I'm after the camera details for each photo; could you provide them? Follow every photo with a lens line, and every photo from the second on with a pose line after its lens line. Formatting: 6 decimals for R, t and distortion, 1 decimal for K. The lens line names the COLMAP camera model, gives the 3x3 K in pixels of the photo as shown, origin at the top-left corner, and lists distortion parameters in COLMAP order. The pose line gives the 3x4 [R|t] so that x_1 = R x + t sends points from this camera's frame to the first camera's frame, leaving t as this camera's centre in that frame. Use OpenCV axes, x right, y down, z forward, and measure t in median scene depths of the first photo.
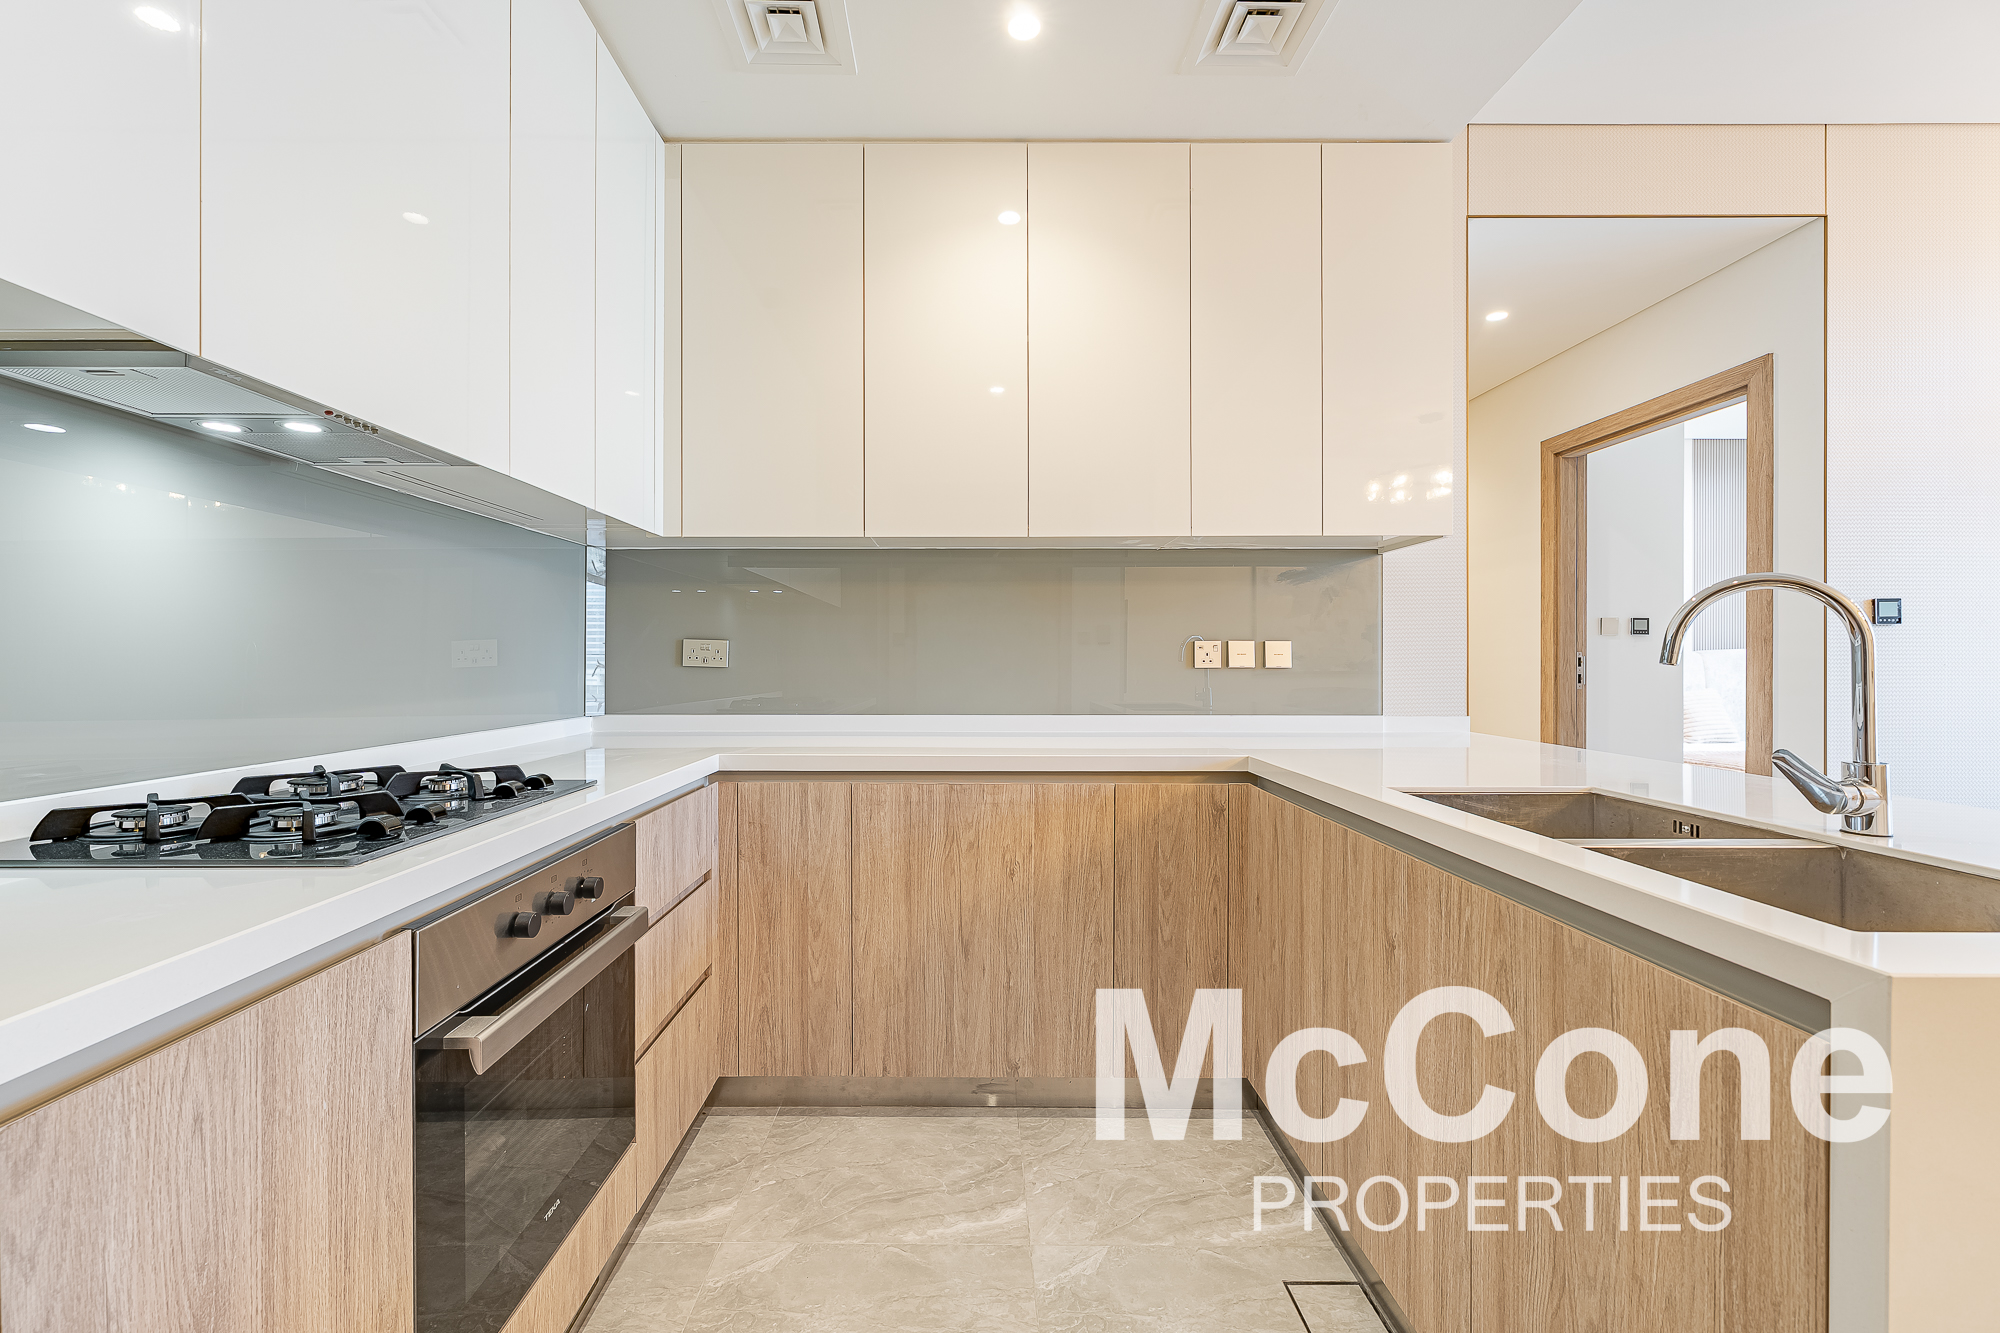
lens RADIAL K [[805.2, 0, 997.4], [0, 805.2, 660.9], [0, 0, 1]] dist [-0.003032, 0.000629]
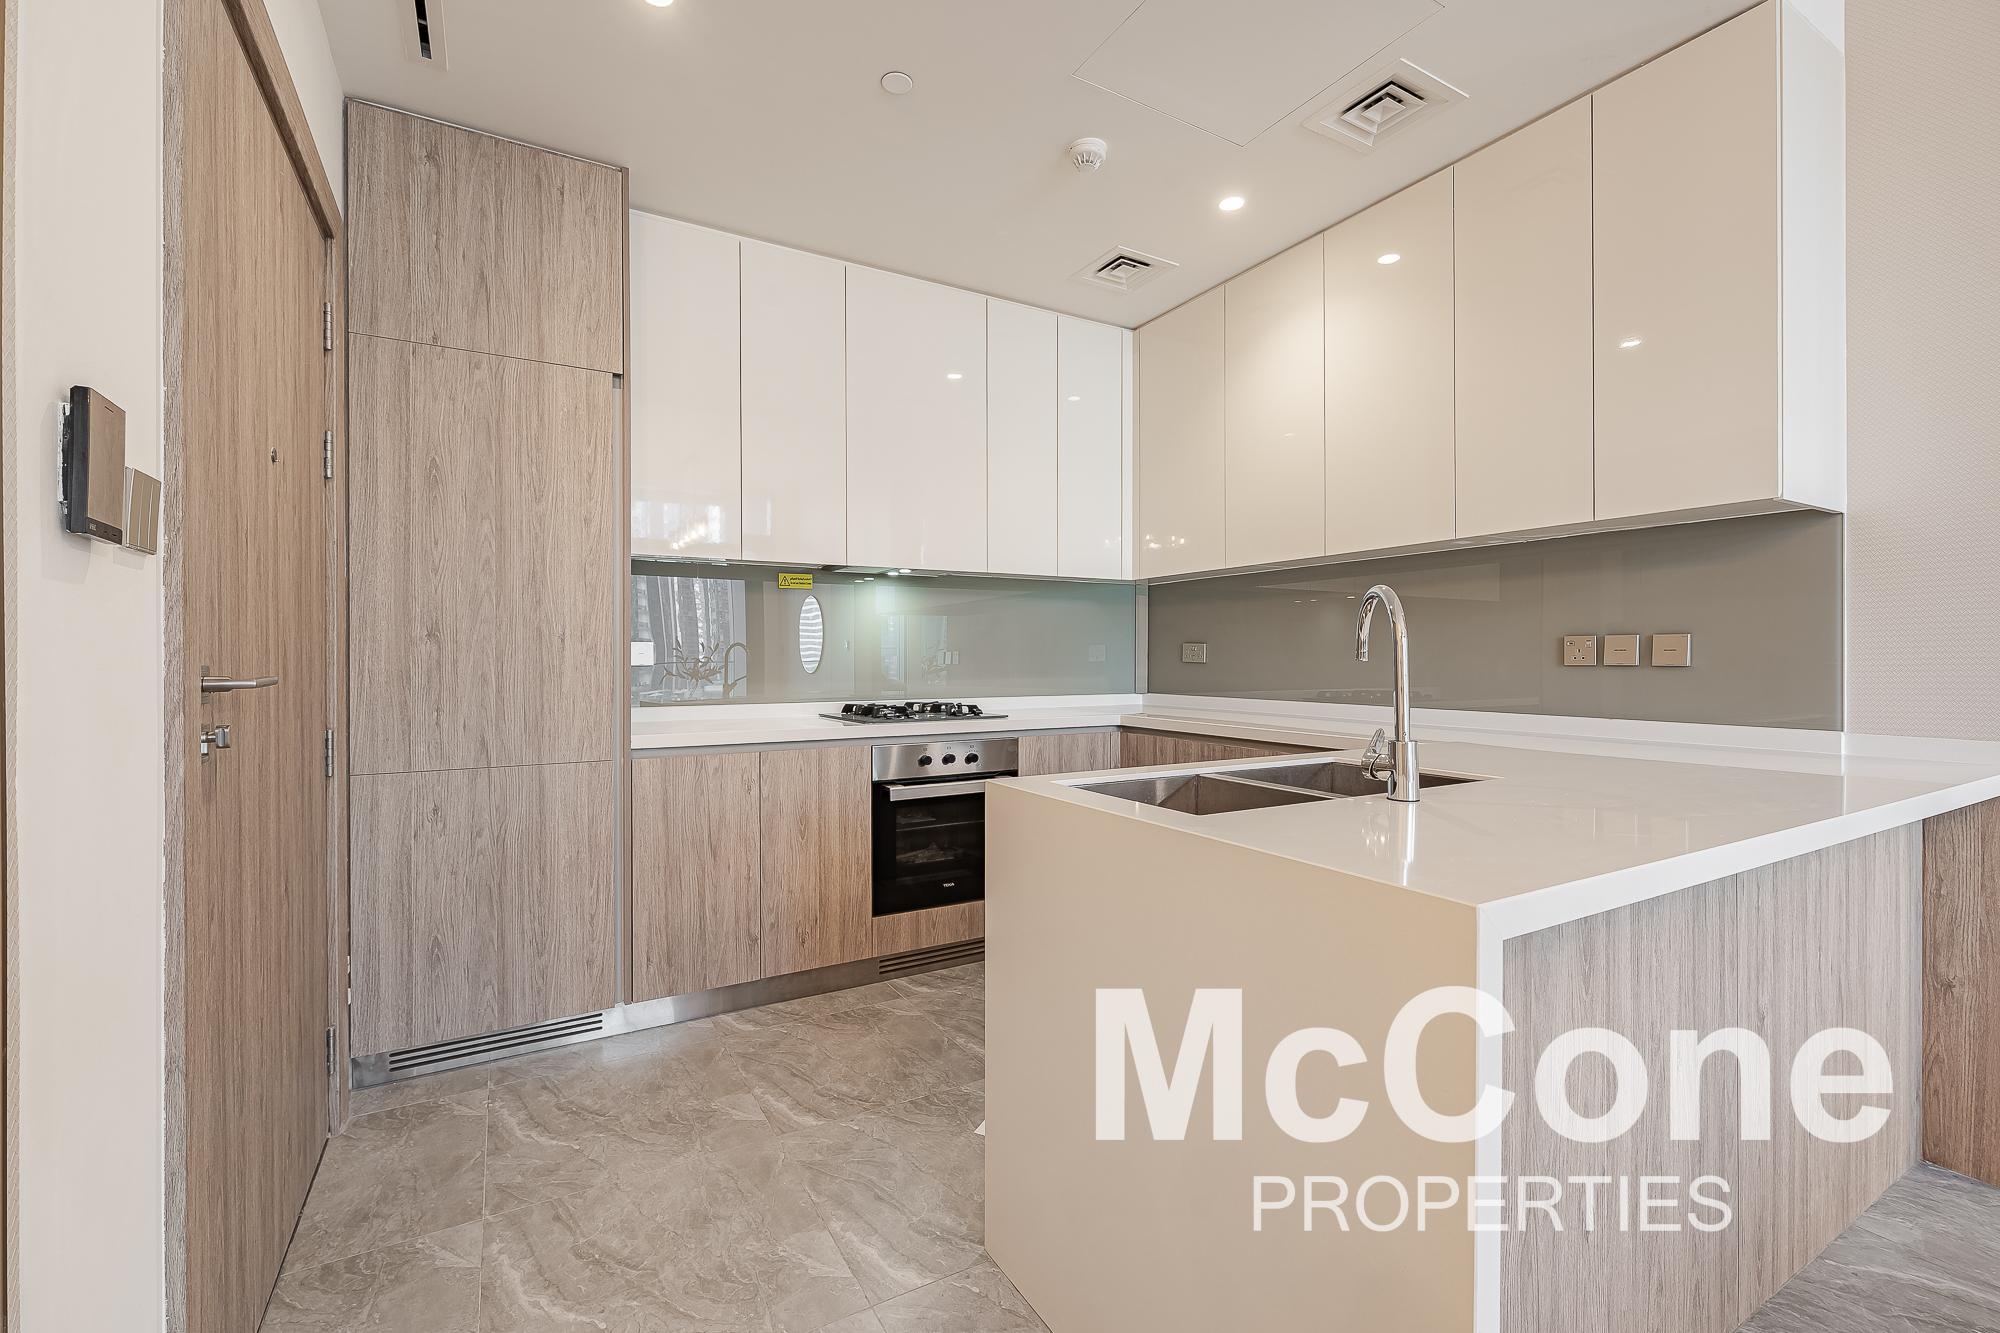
lens RADIAL K [[867.2, 0, 1000.6], [0, 867.2, 669.2], [0, 0, 1]] dist [0.000057, -0.000272]
pose [[0.492395, 0.009054, -0.870325, 0.952844], [-0.001126, 0.999952, 0.009766, 0.005366], [0.870371, -0.003829, 0.492381, -0.078787]]
